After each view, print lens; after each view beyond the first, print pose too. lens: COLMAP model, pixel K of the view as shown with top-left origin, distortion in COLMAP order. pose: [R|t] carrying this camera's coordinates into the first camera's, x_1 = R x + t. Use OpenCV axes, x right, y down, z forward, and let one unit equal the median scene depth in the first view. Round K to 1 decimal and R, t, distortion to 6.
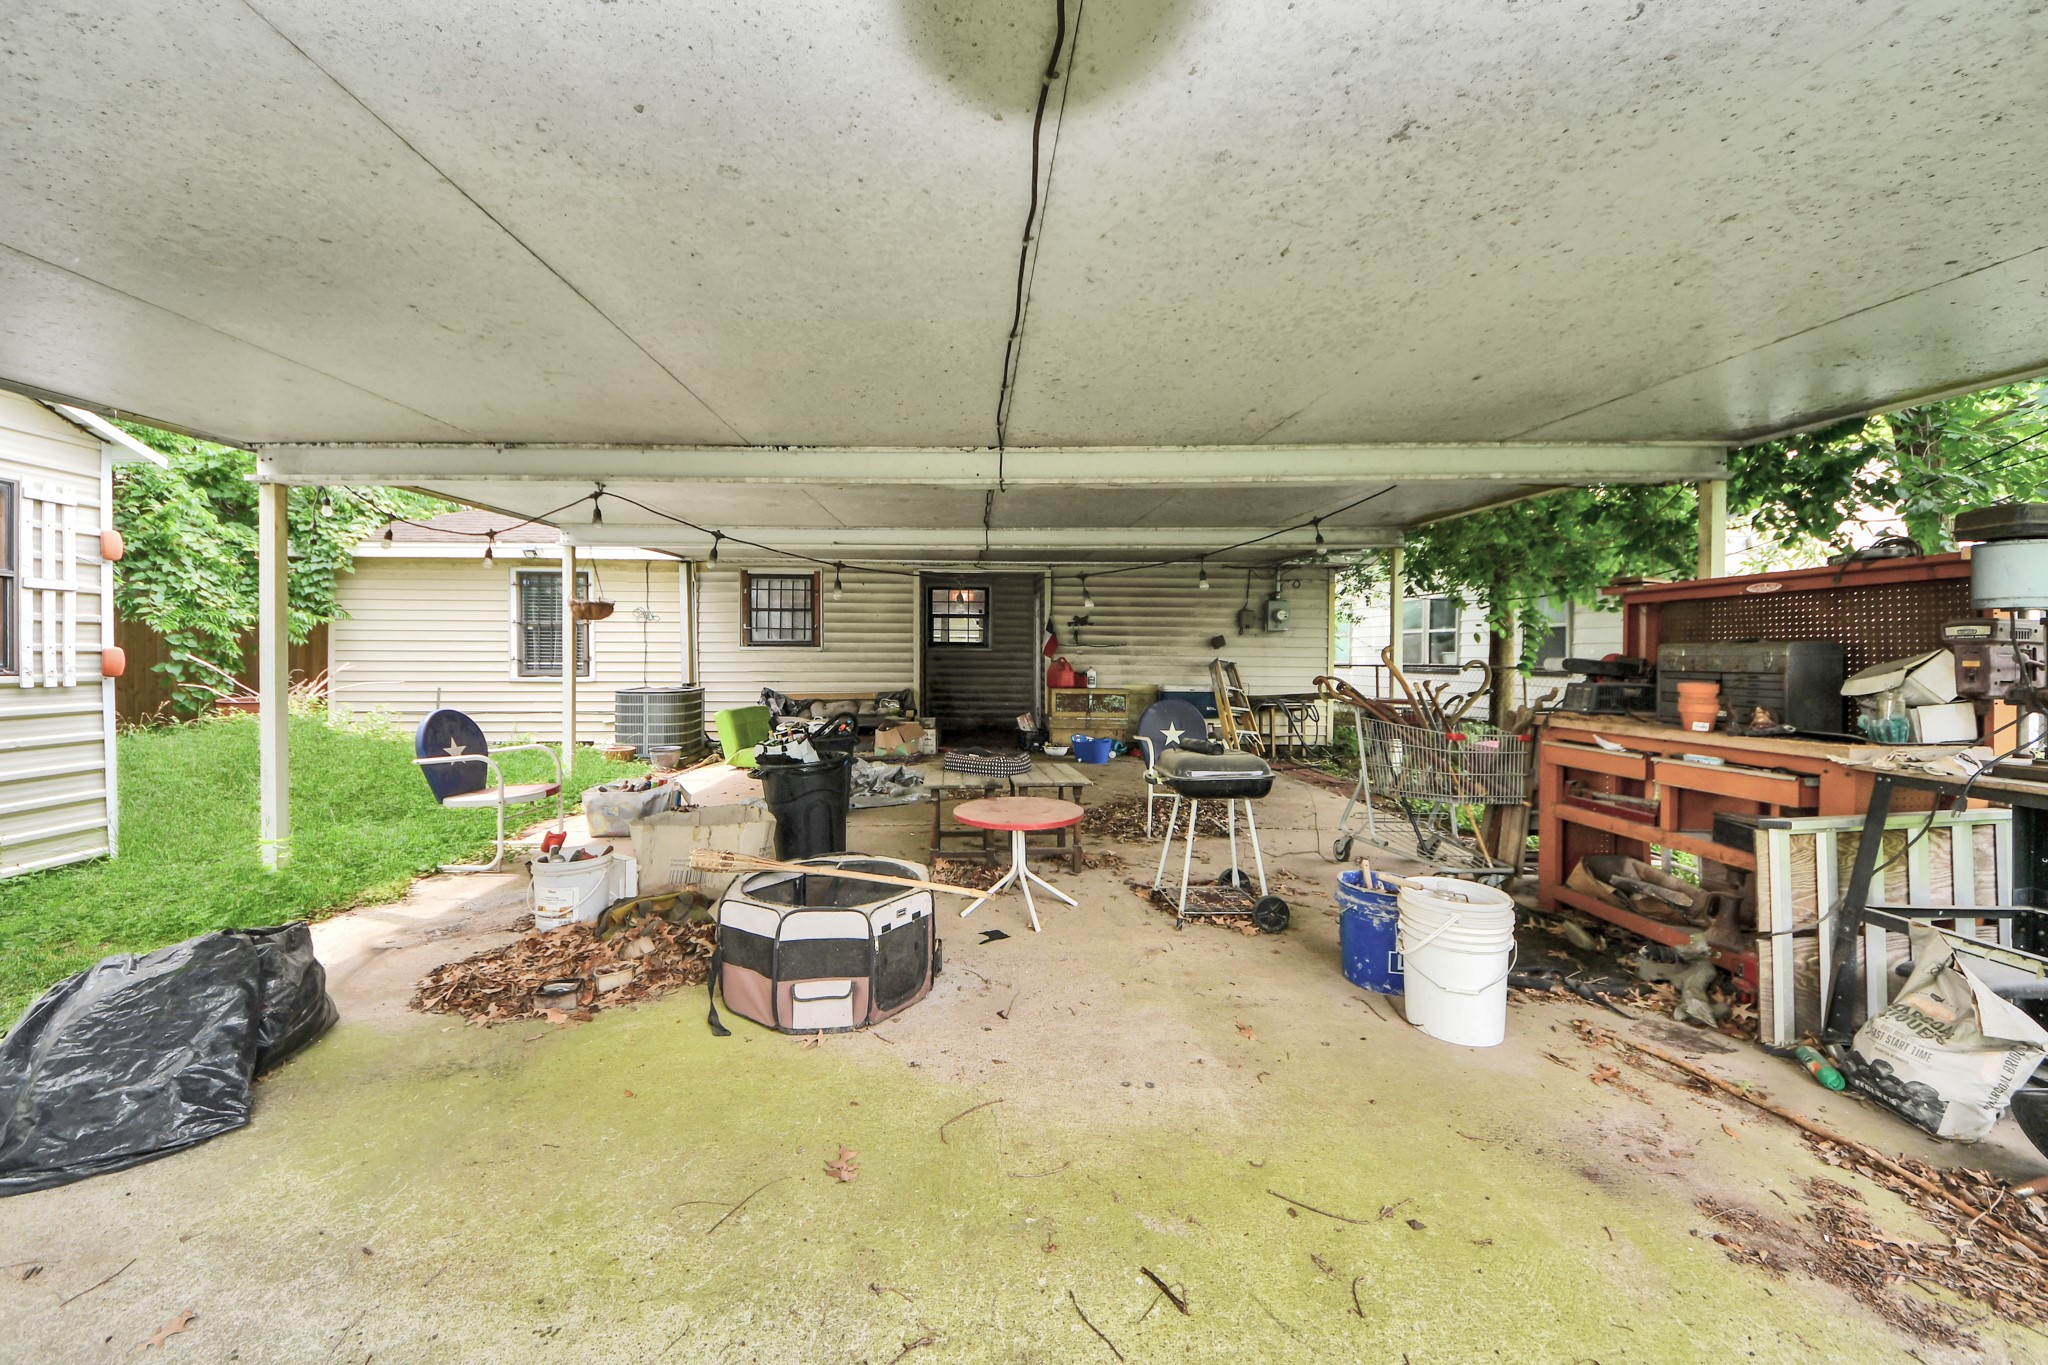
lens RADIAL K [[777.1, 0, 1010.9], [0, 777.1, 652.8], [0, 0, 1]] dist [0.023876, -0.018489]
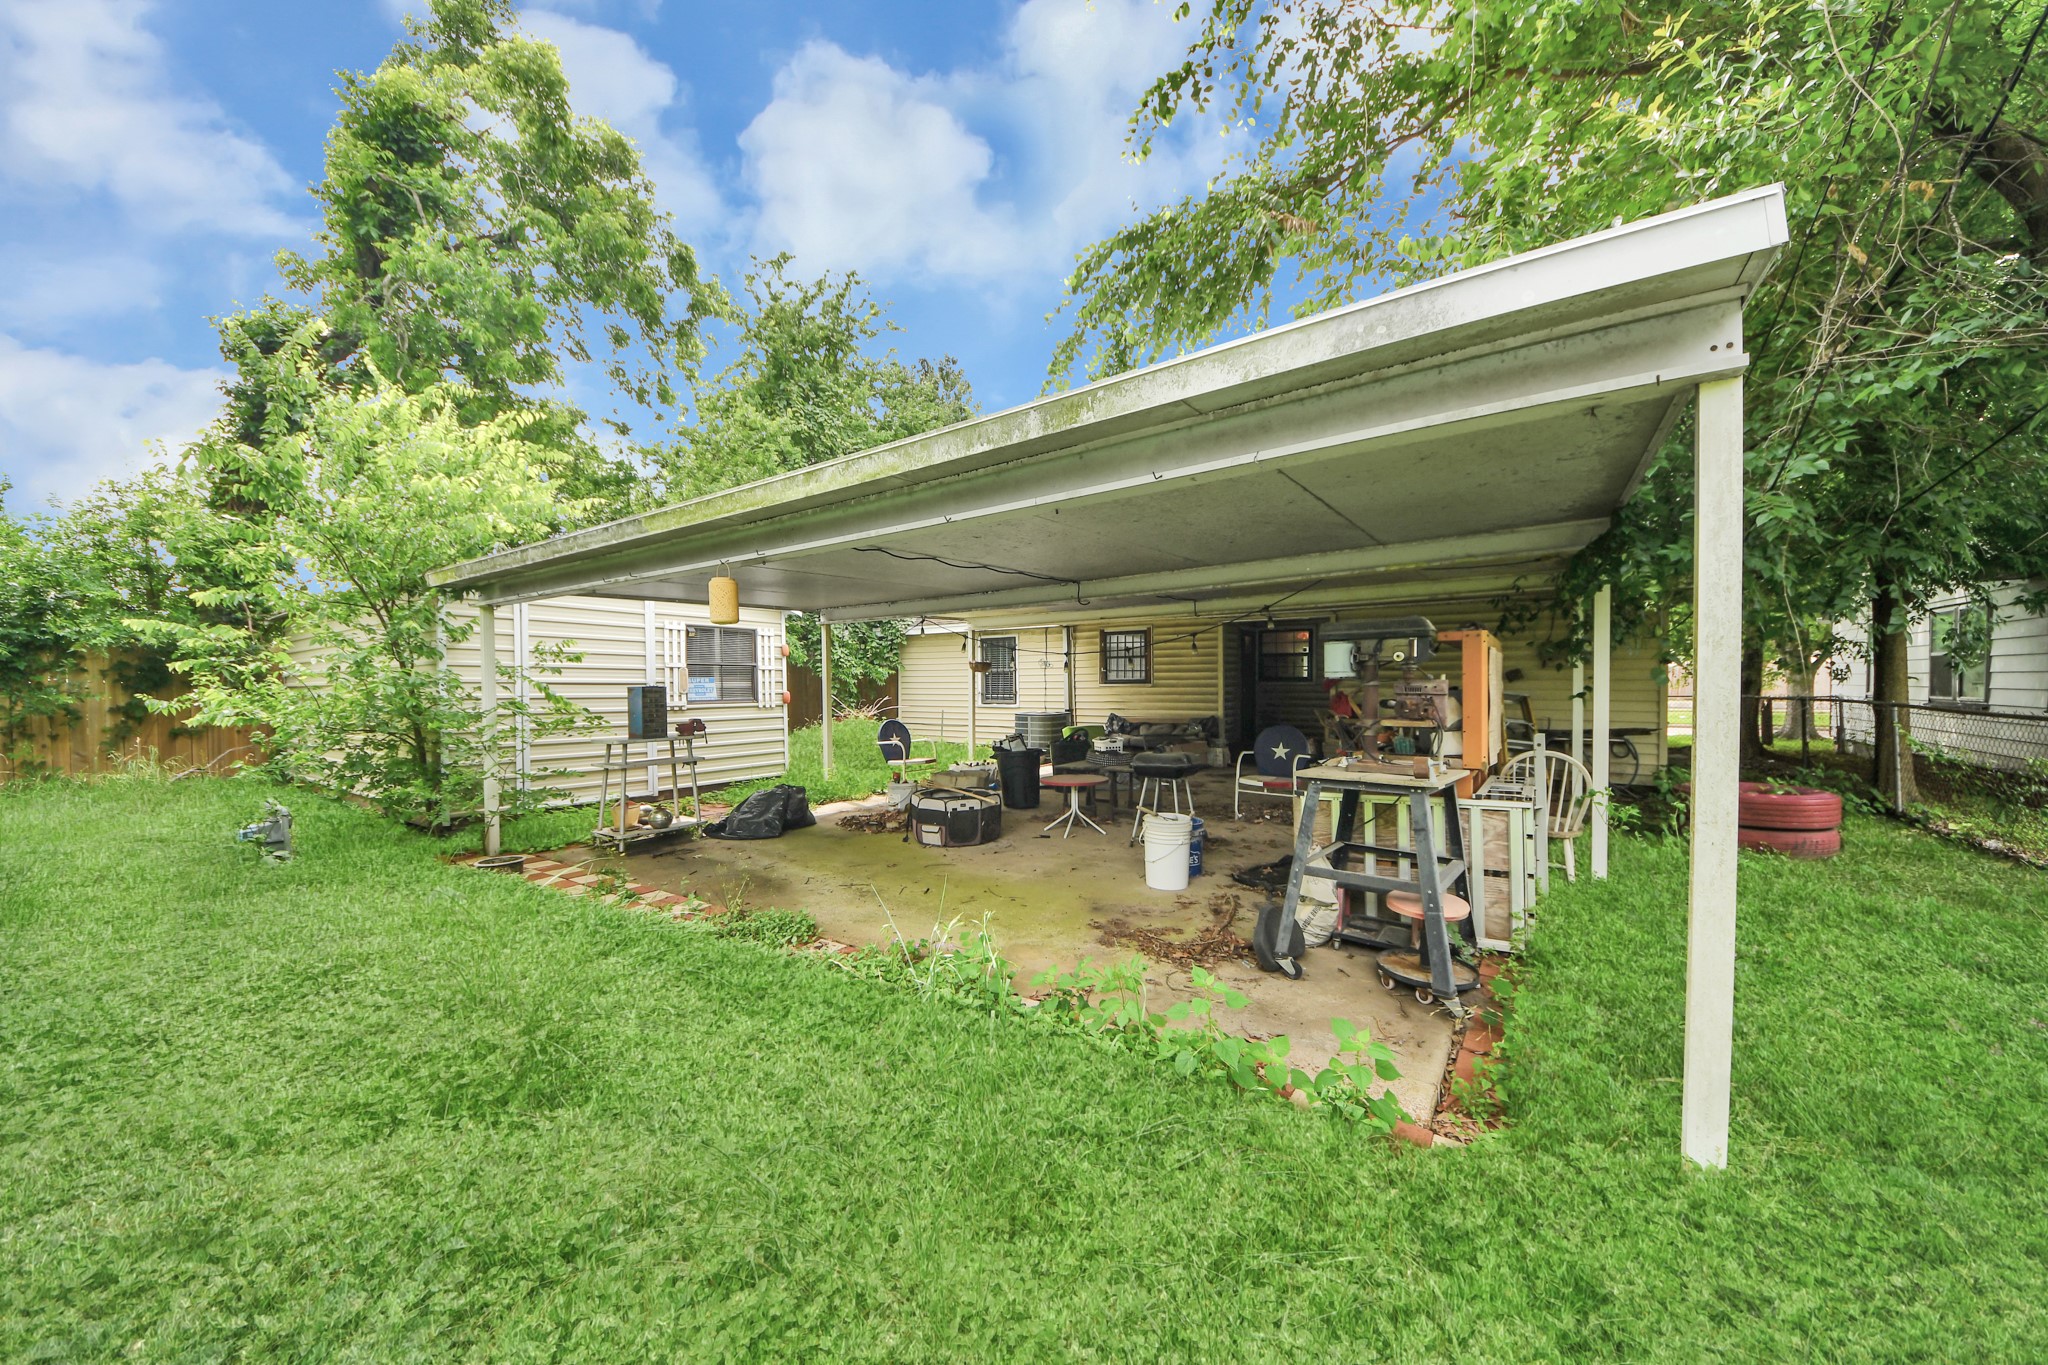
lens RADIAL K [[750.6, 0, 1025.6], [0, 750.6, 693.9], [0, 0, 1]] dist [0.027325, -0.021494]
pose [[0.804128, 0.001885, -0.594454, 0.877434], [0.008500, 0.999856, 0.014668, -0.028218], [0.594396, -0.016848, 0.803996, -0.472439]]
